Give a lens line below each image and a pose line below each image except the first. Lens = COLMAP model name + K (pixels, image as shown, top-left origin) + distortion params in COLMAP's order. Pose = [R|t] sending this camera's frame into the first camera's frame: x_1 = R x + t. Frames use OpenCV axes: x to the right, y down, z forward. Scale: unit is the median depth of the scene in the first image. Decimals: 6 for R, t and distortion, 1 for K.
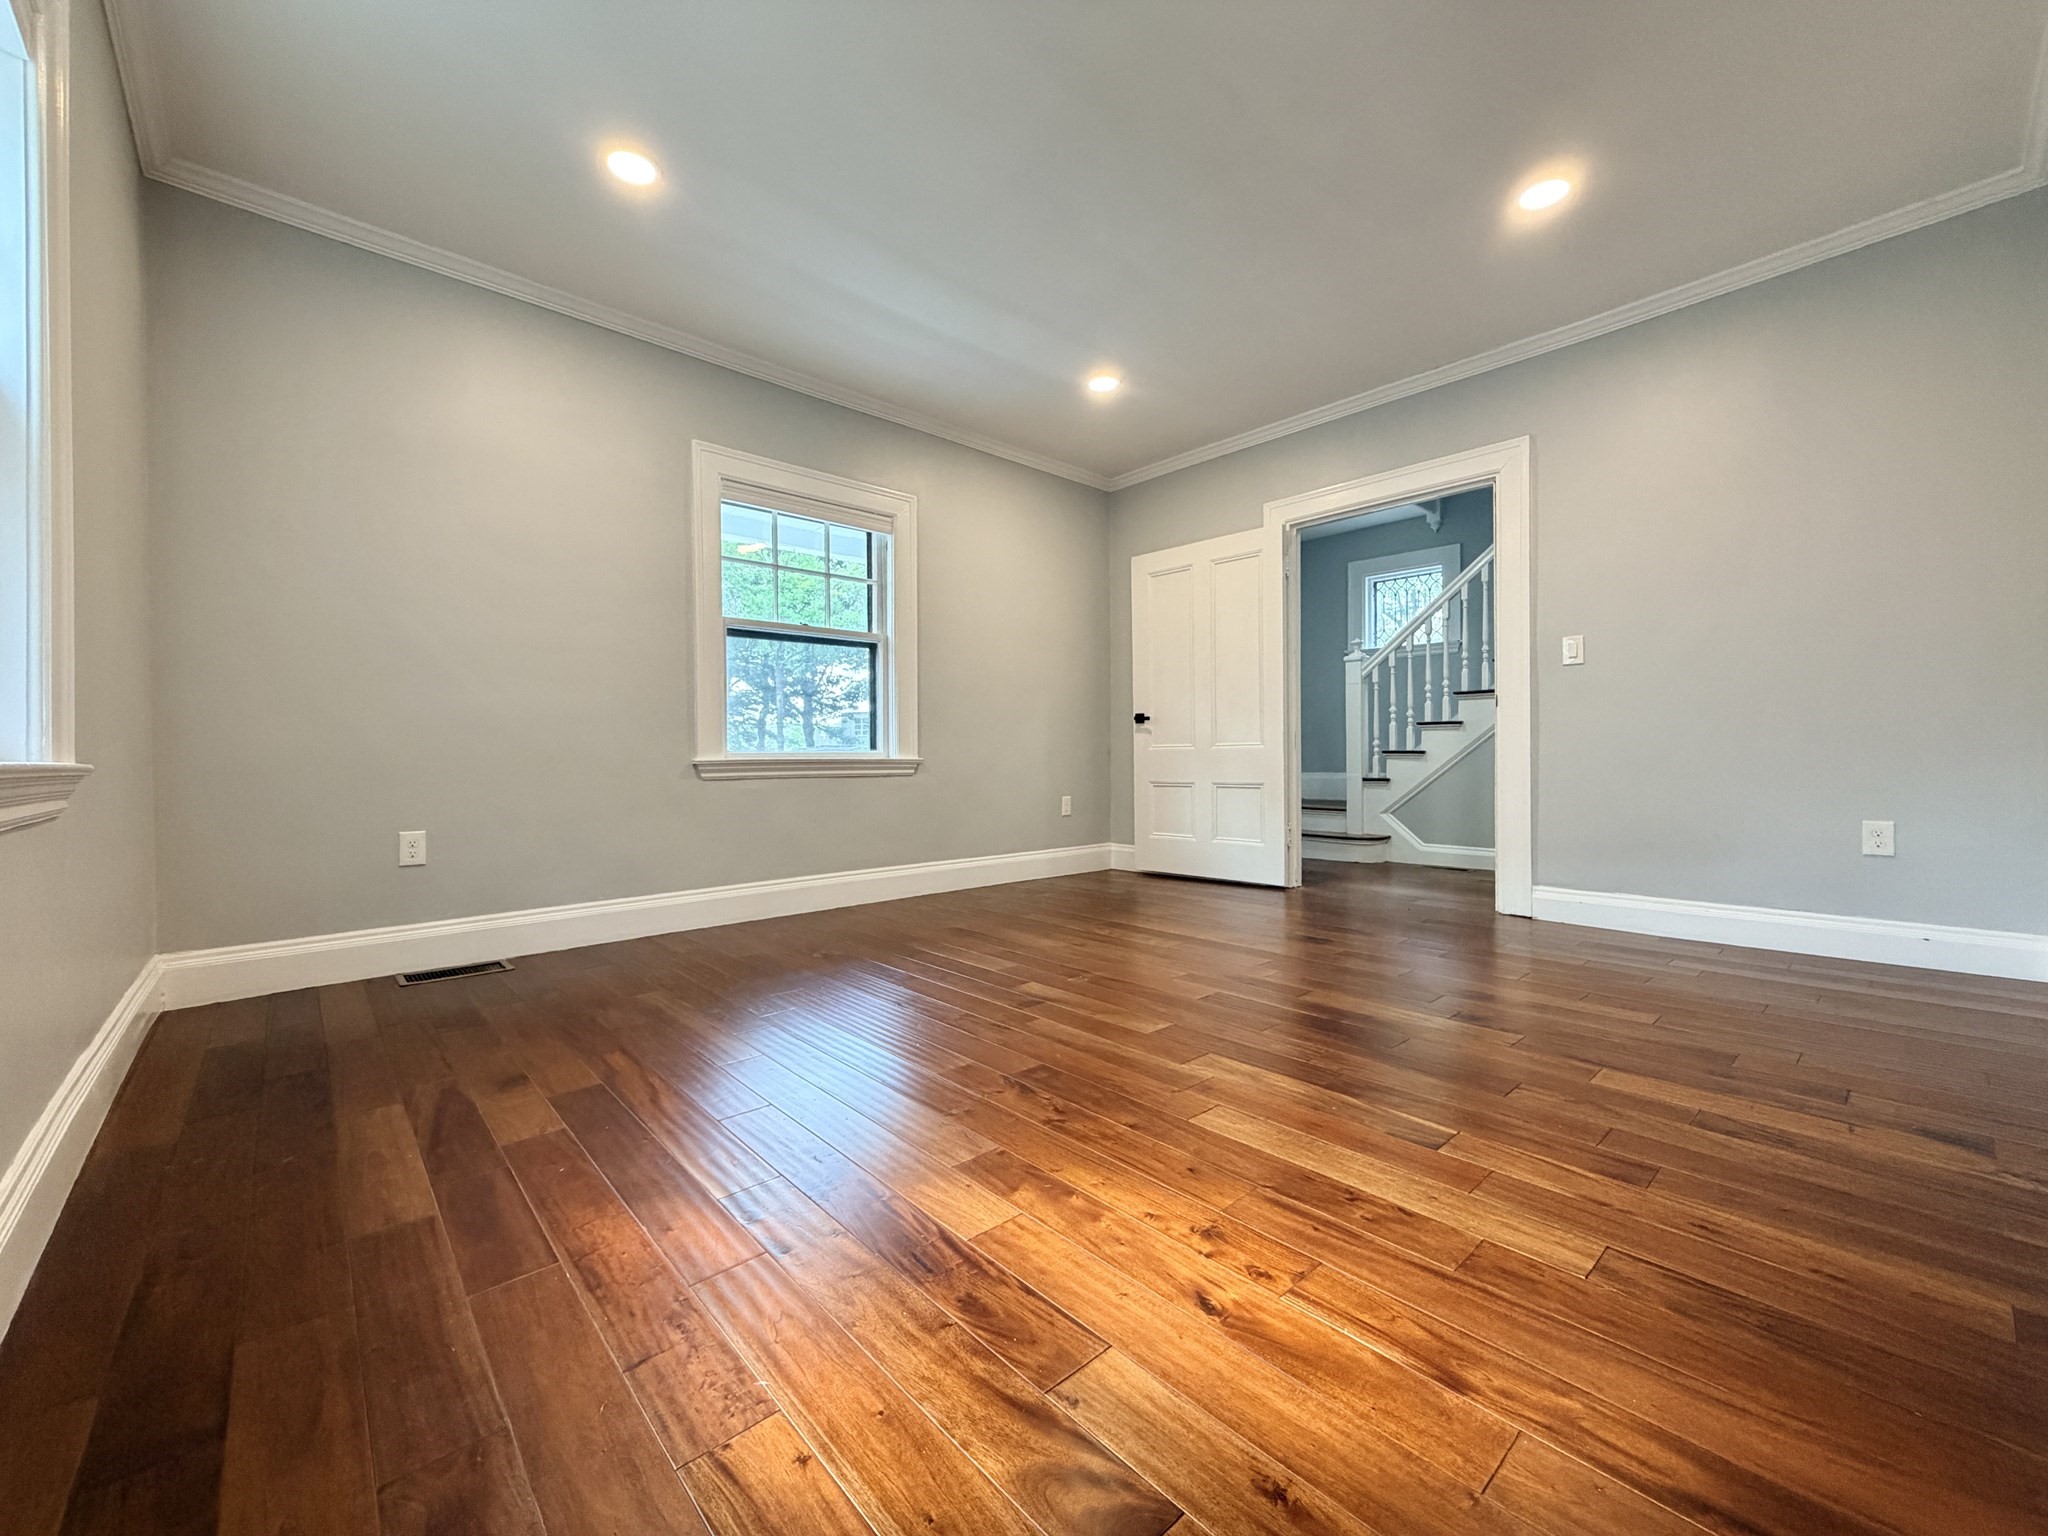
lens RADIAL K [[818.5, 0, 1017.5], [0, 818.5, 762.0], [0, 0, 1]] dist [0.001976, -0.000139]
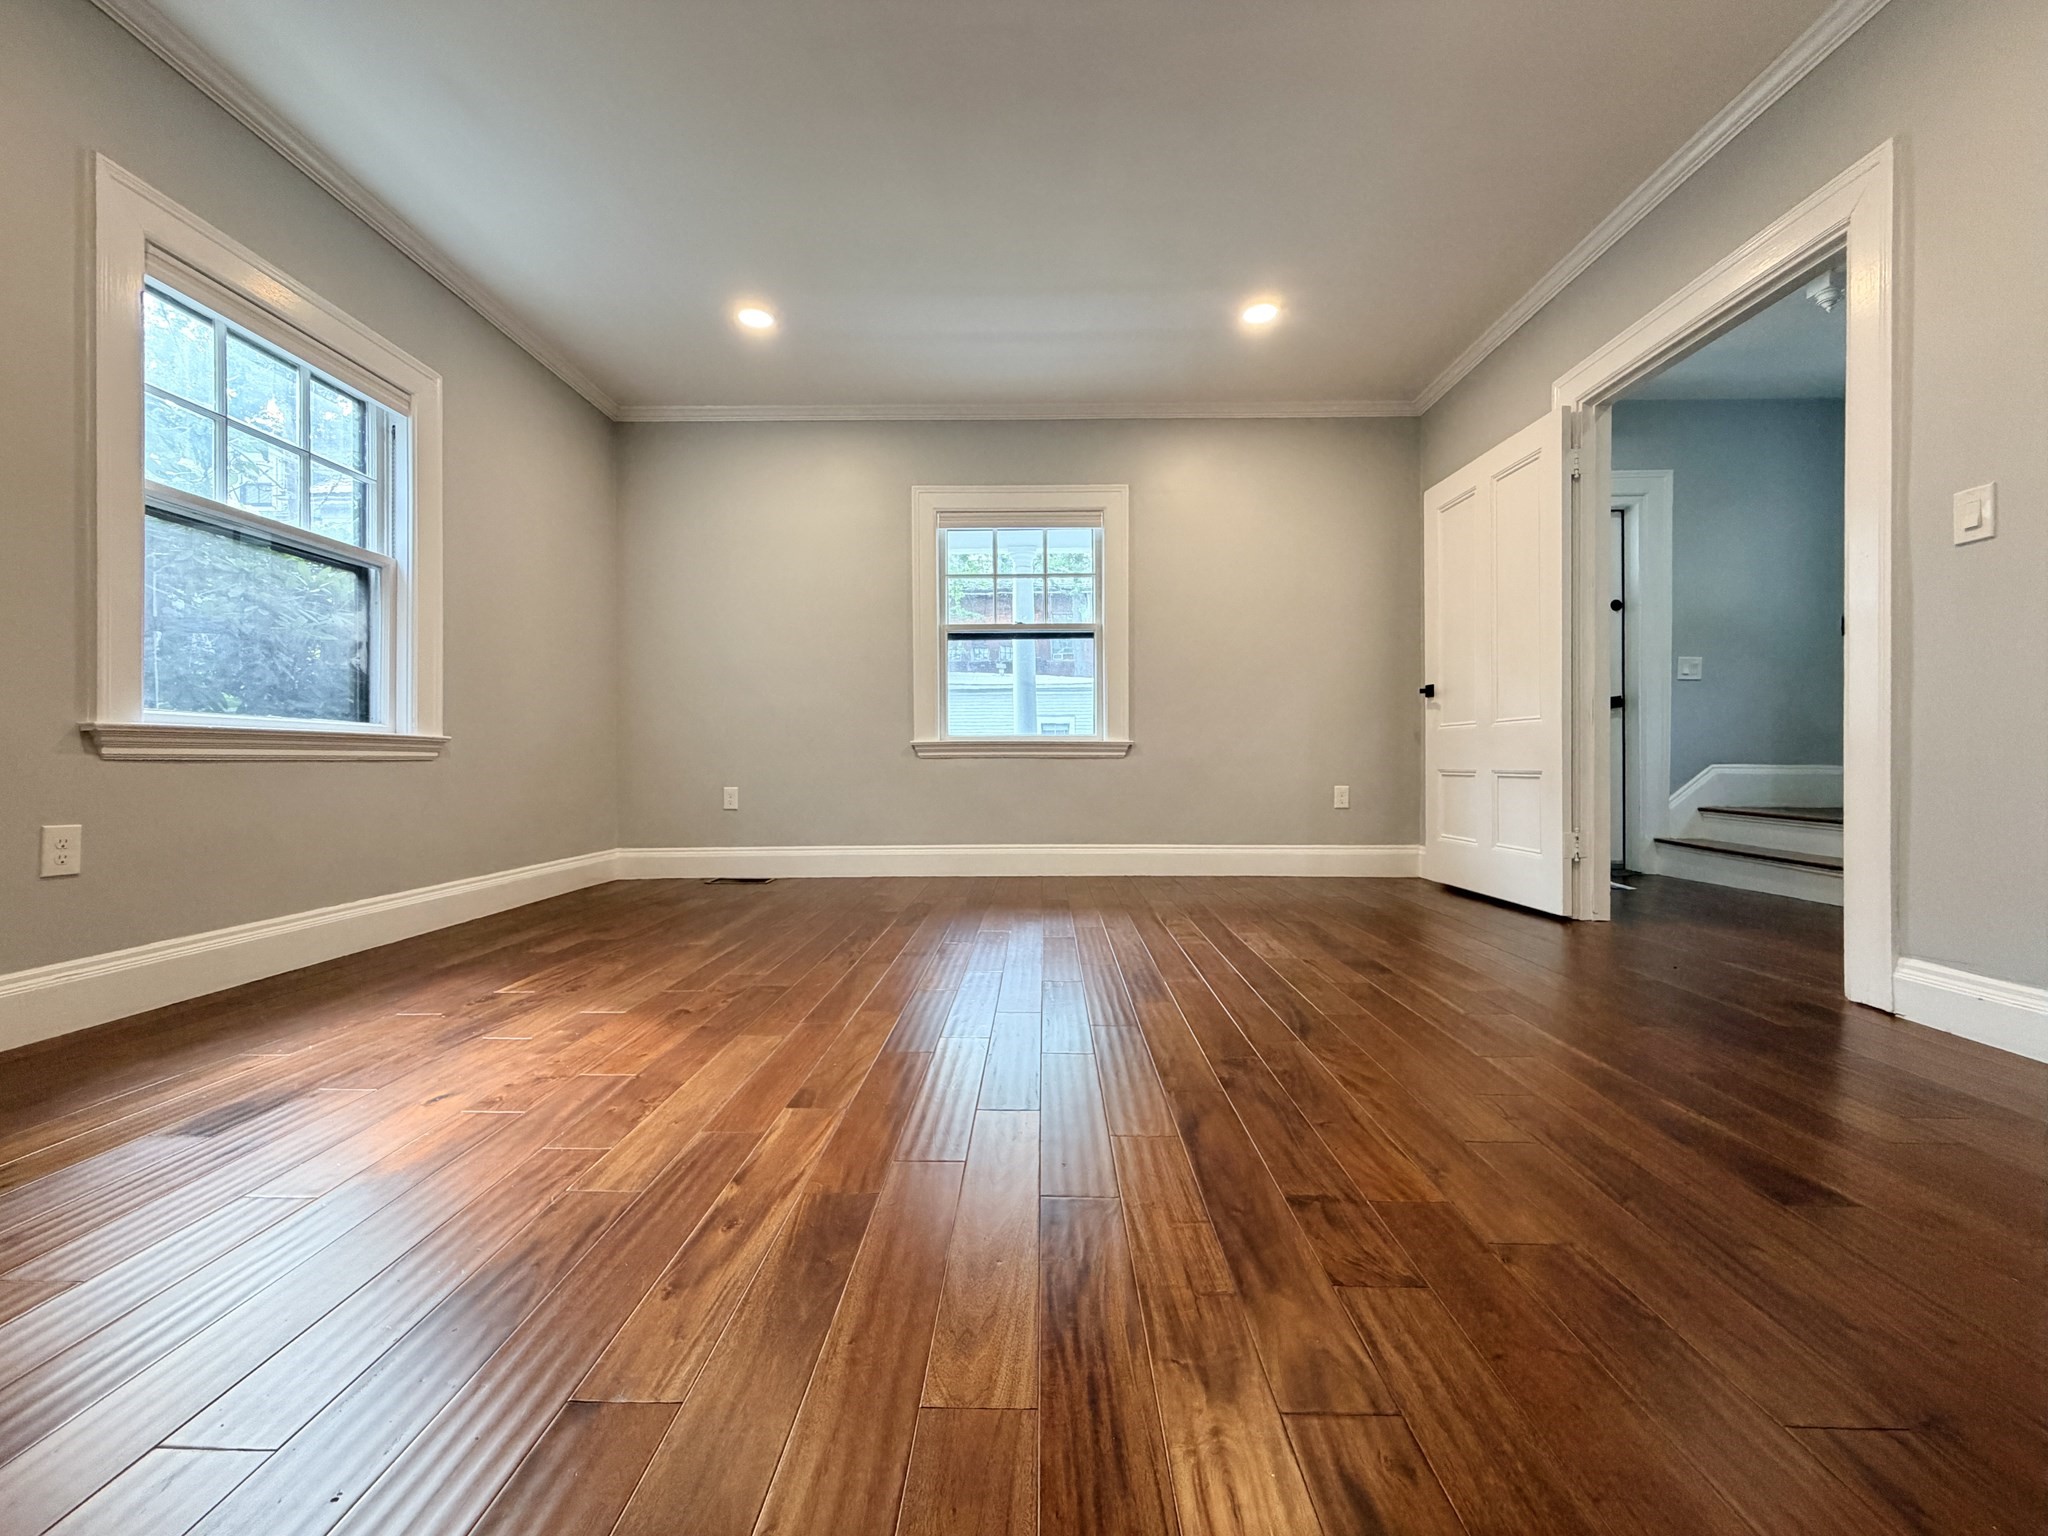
lens RADIAL K [[818.5, 0, 1017.5], [0, 818.5, 762.0], [0, 0, 1]] dist [0.001976, -0.000139]
pose [[0.726717, 0.007351, -0.686897, 0.480004], [-0.006065, 0.999972, 0.004285, 0.018215], [0.686910, 0.001052, 0.726742, 0.164495]]
